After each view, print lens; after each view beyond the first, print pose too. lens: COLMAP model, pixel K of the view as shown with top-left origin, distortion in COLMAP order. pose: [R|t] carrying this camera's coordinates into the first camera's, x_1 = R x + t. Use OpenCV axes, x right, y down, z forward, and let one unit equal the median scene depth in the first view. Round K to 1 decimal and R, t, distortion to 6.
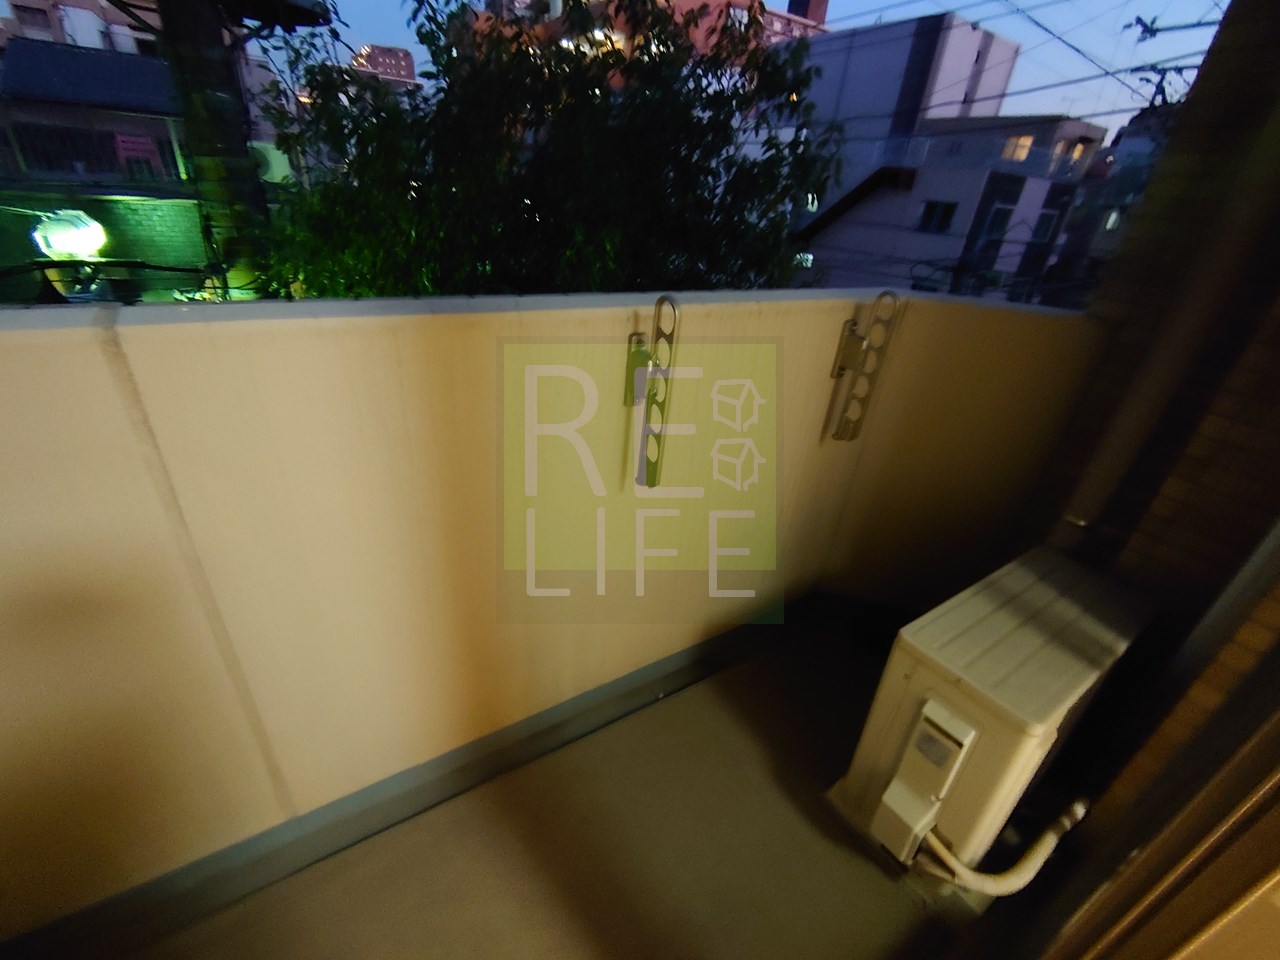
lens RADIAL K [[551.0, 0, 644.0], [0, 551.0, 482.7], [0, 0, 1]] dist [-0.003747, -0.000421]
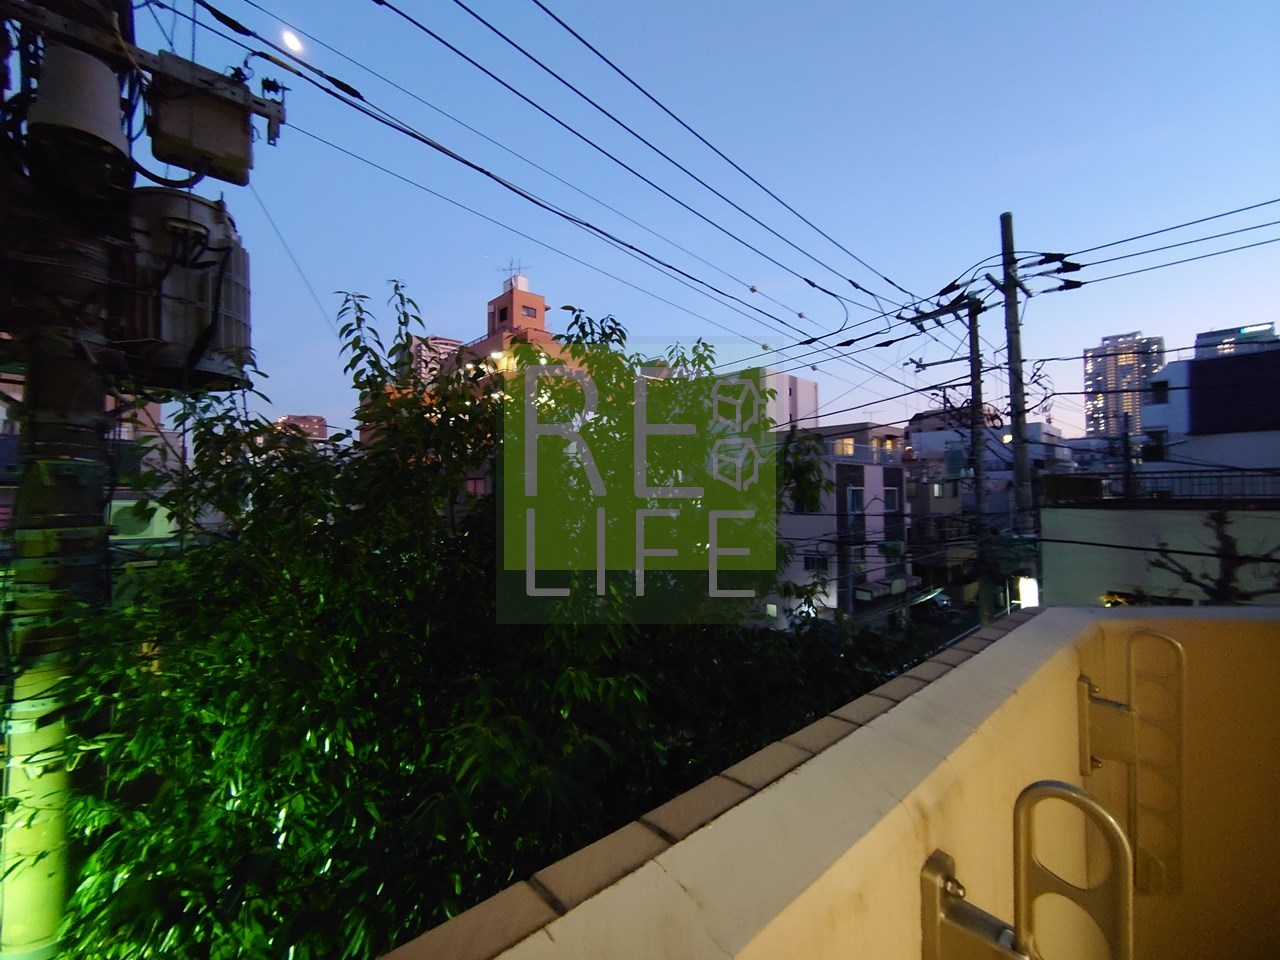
lens RADIAL K [[551.0, 0, 644.0], [0, 551.0, 482.7], [0, 0, 1]] dist [-0.003747, -0.000421]
pose [[0.978004, -0.089160, 0.188568, -0.101316], [0.171068, 0.860118, -0.480554, -0.130196], [-0.119345, 0.502242, 0.856452, 0.199811]]
